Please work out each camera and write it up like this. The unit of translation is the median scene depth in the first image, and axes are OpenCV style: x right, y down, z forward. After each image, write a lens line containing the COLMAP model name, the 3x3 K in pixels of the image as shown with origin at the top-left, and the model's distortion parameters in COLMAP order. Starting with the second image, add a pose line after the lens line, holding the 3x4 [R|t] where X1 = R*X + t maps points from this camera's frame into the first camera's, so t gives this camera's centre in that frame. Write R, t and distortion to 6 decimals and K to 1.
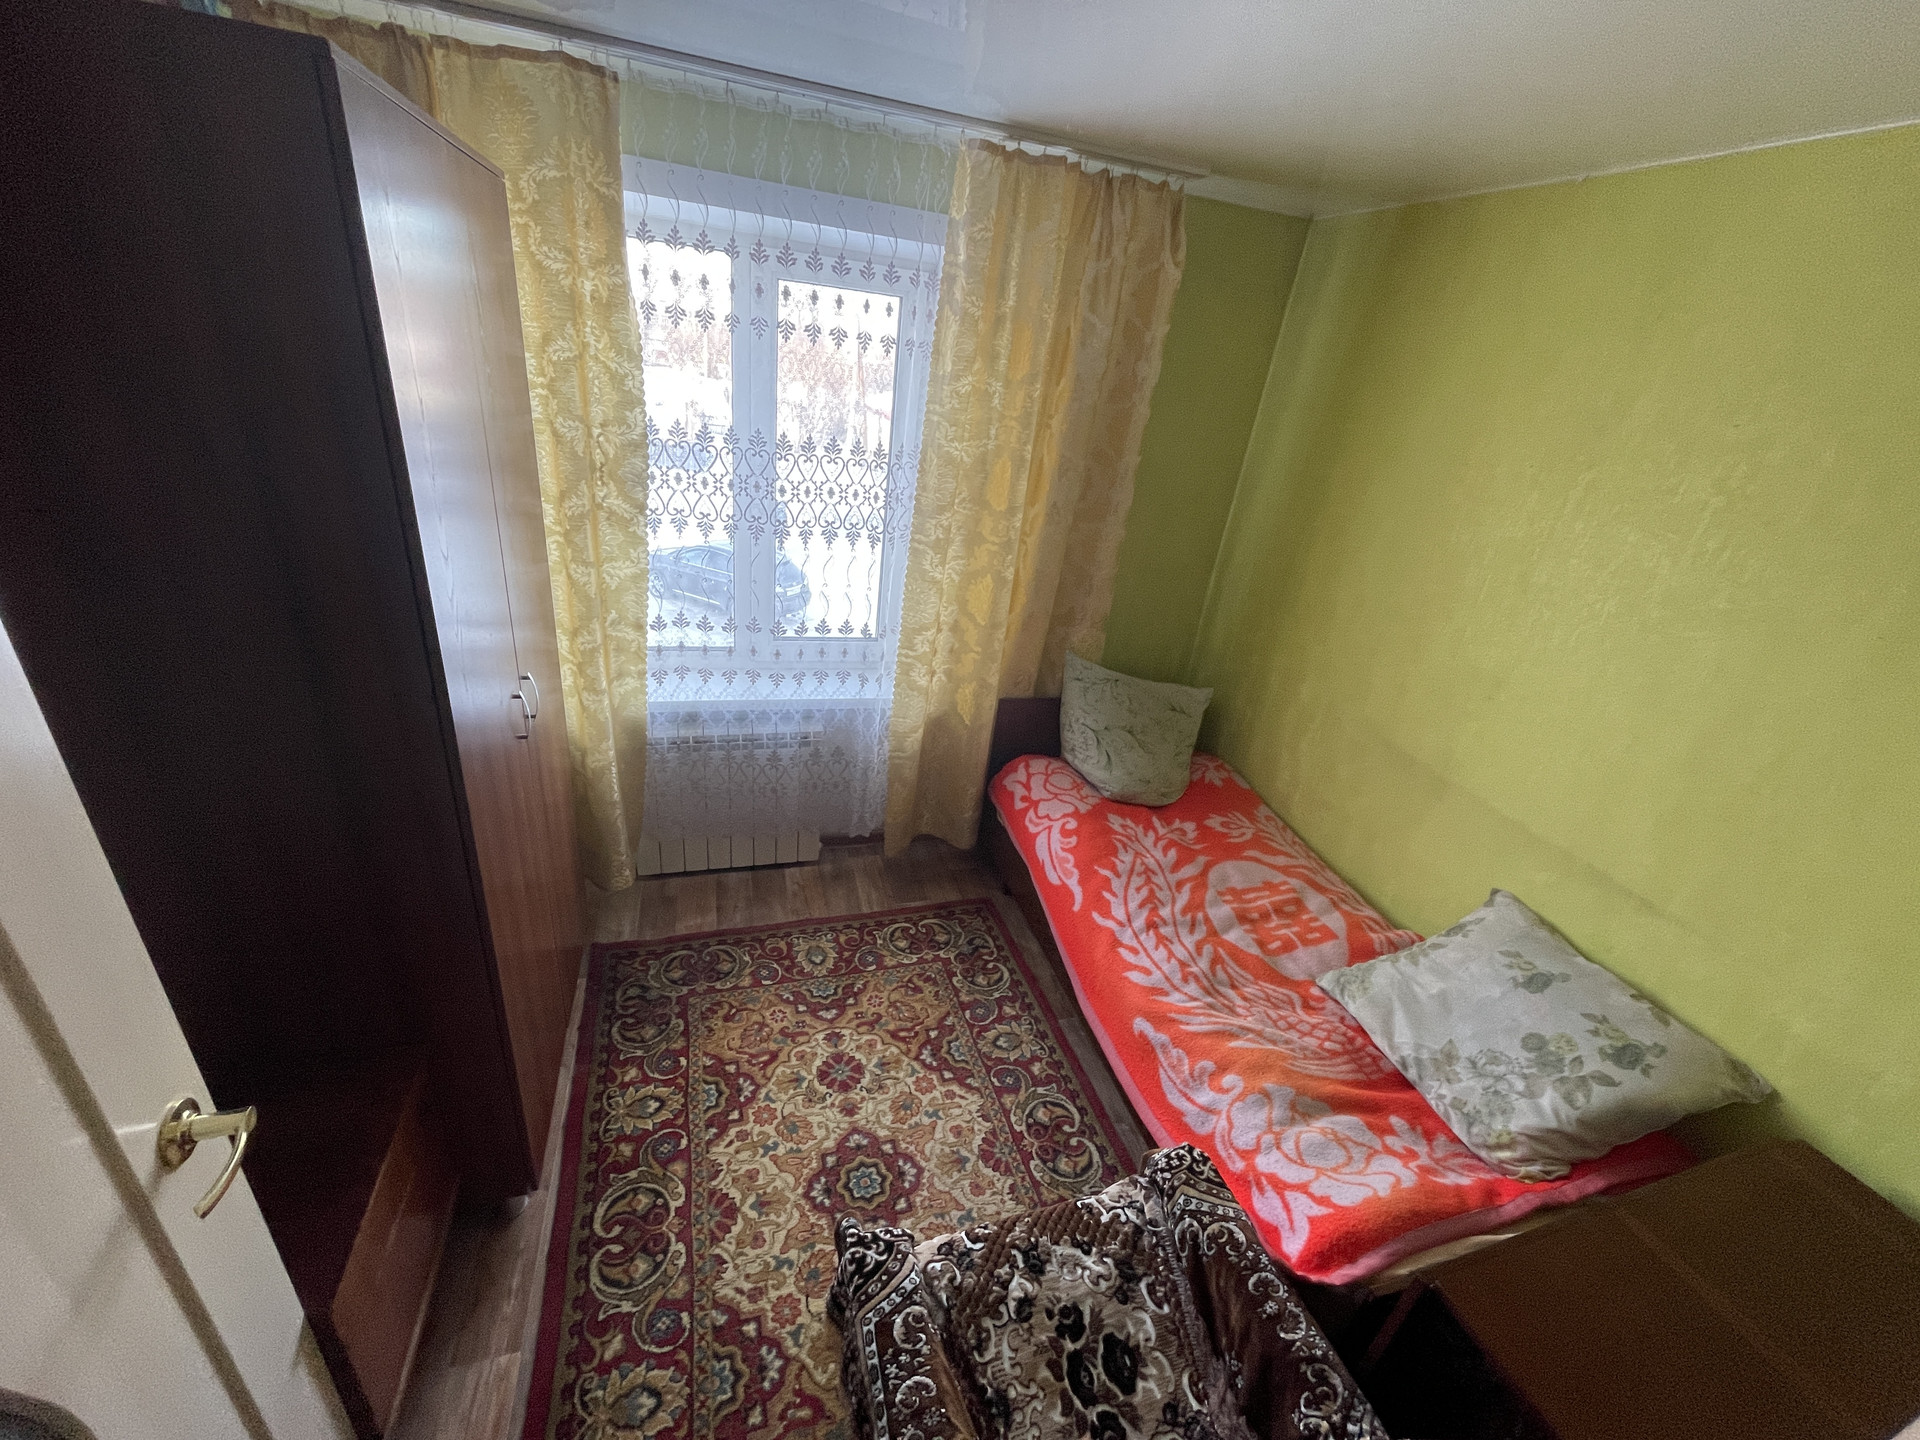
lens RADIAL K [[774.4, 0, 954.4], [0, 774.4, 717.5], [0, 0, 1]] dist [-0.000831, -0.000353]
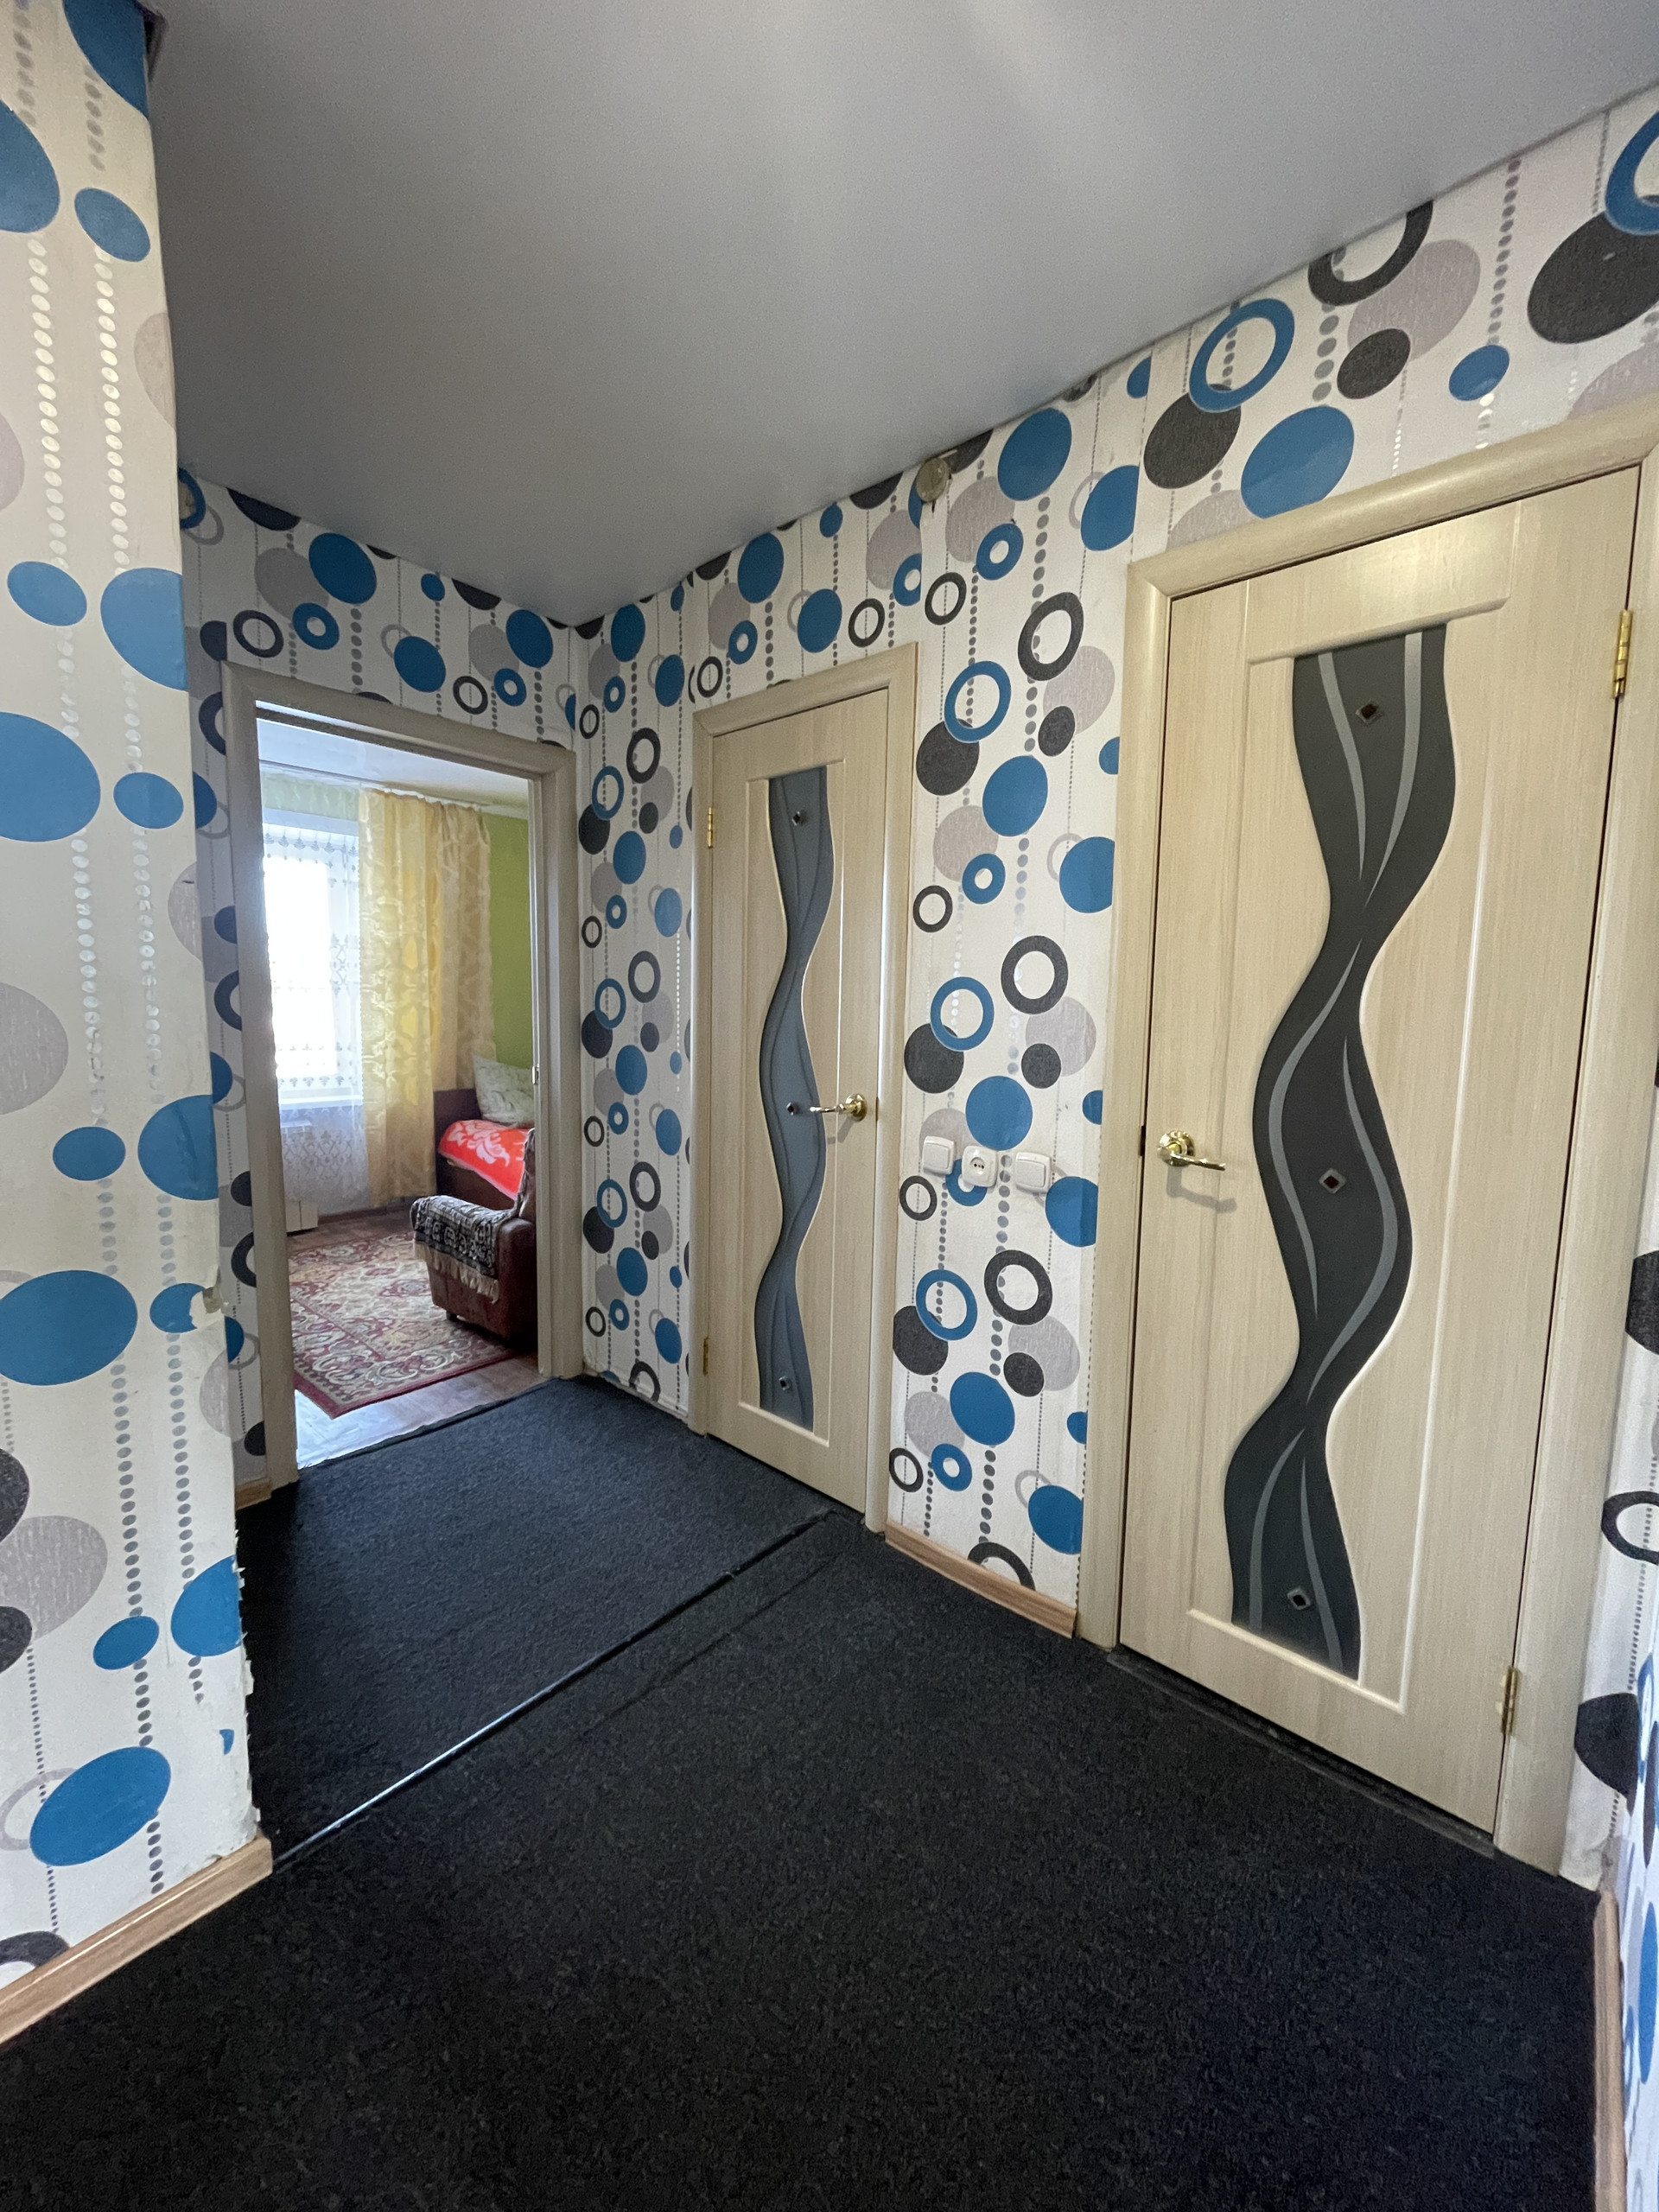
lens RADIAL K [[892.2, 0, 829.8], [0, 892.2, 1100.9], [0, 0, 1]] dist [-0.000831, -0.000353]
pose [[0.844022, -0.156031, 0.513110, -0.256738], [0.296689, 0.932852, -0.204359, 0.790123], [-0.446769, 0.324718, 0.833640, -1.129719]]
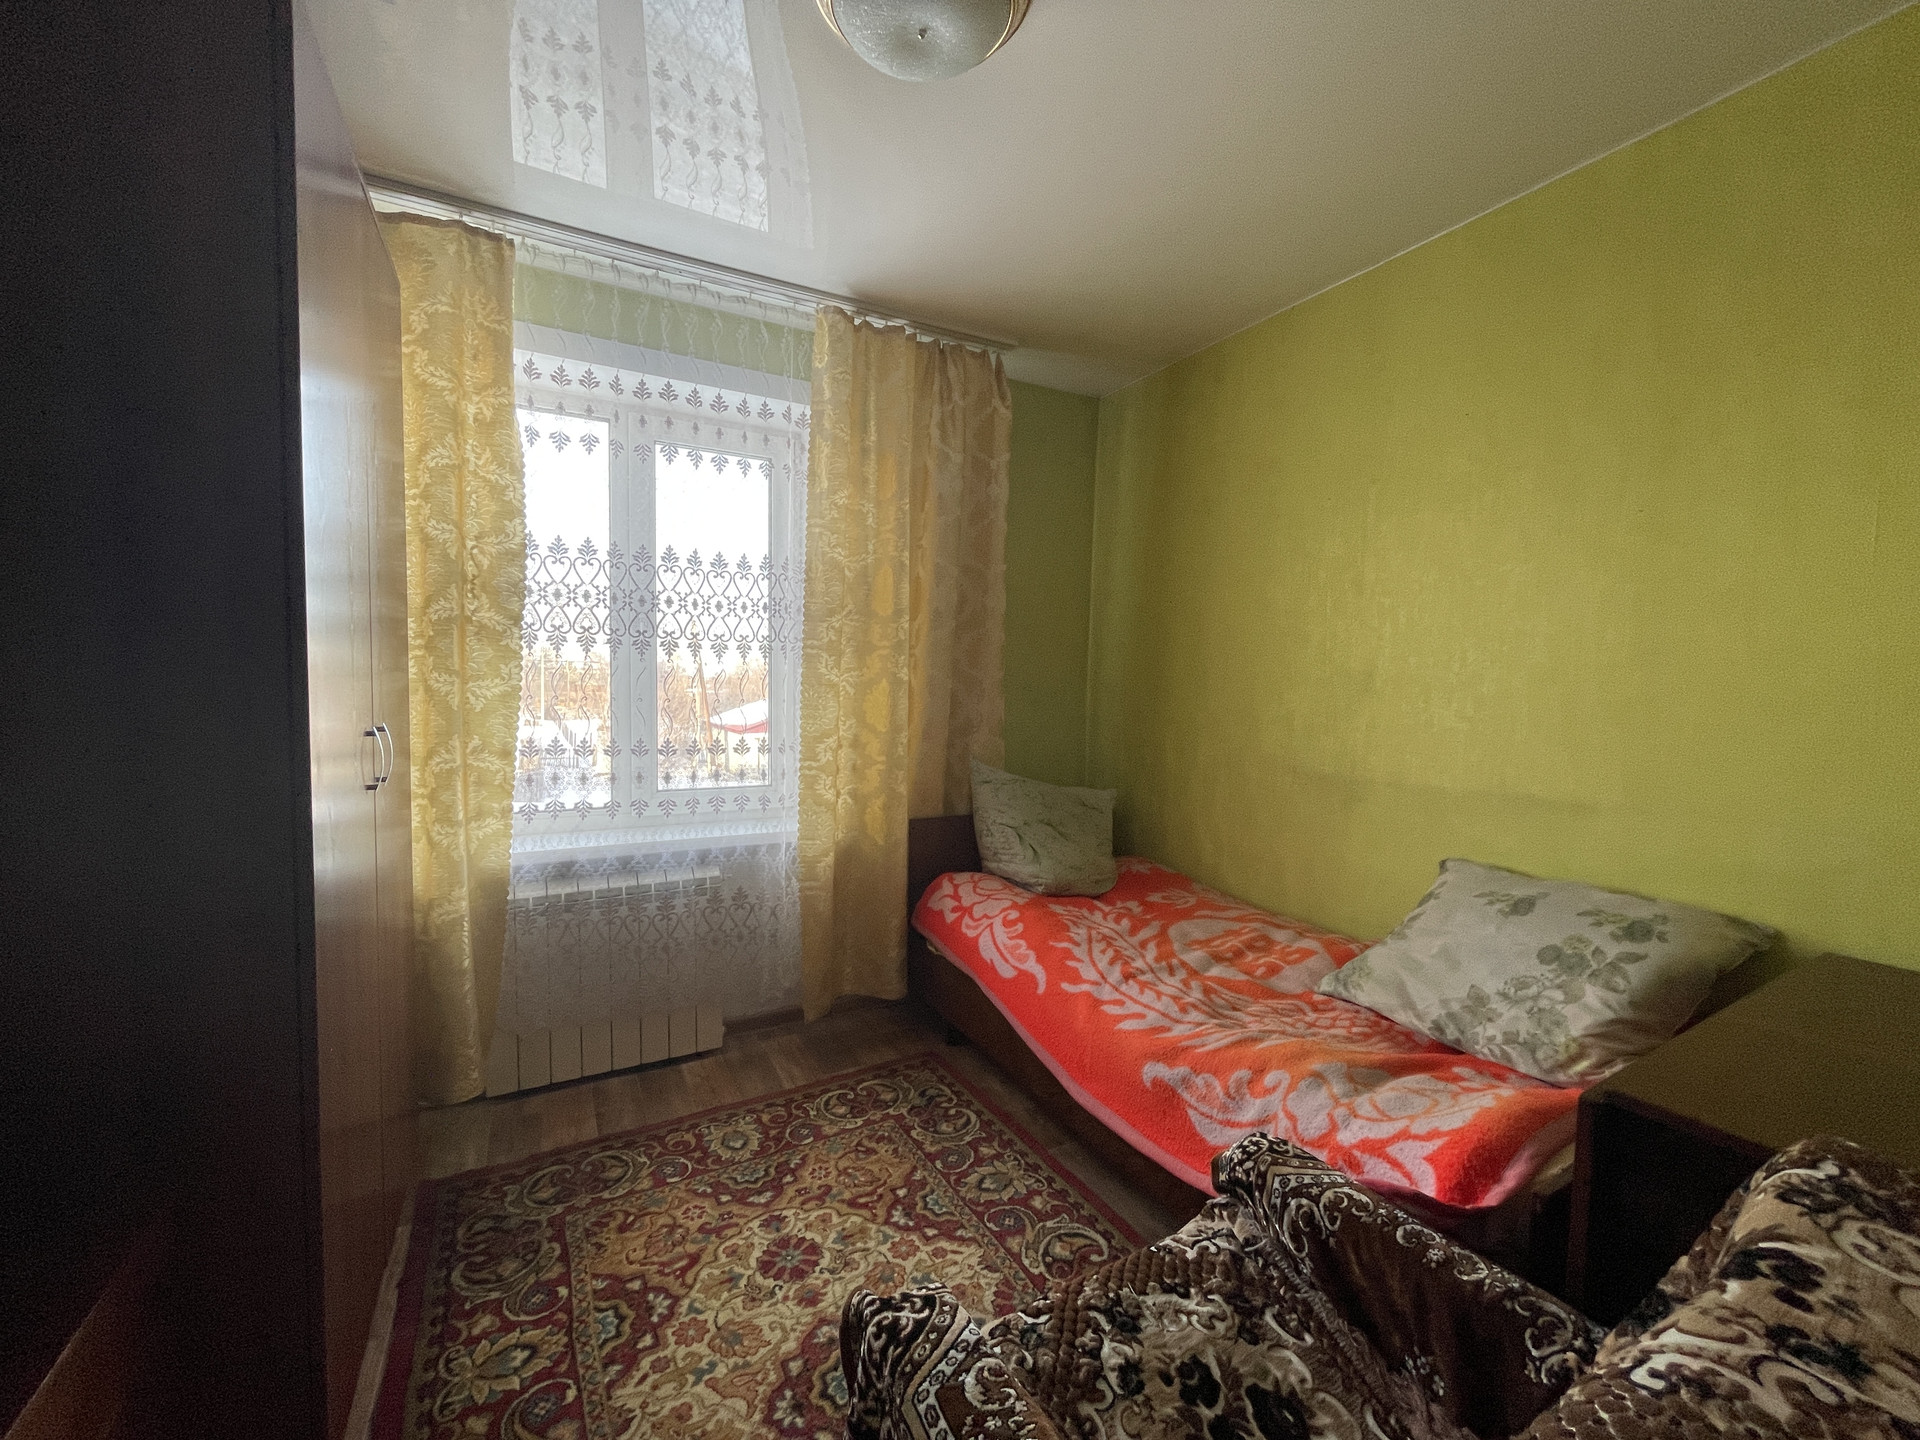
lens RADIAL K [[774.4, 0, 954.1], [0, 774.4, 718.2], [0, 0, 1]] dist [-0.000831, -0.000353]
pose [[0.973630, -0.108186, 0.200848, -0.086399], [0.175070, 0.918806, -0.353760, 0.272282], [-0.146269, 0.379594, 0.913517, 0.102231]]
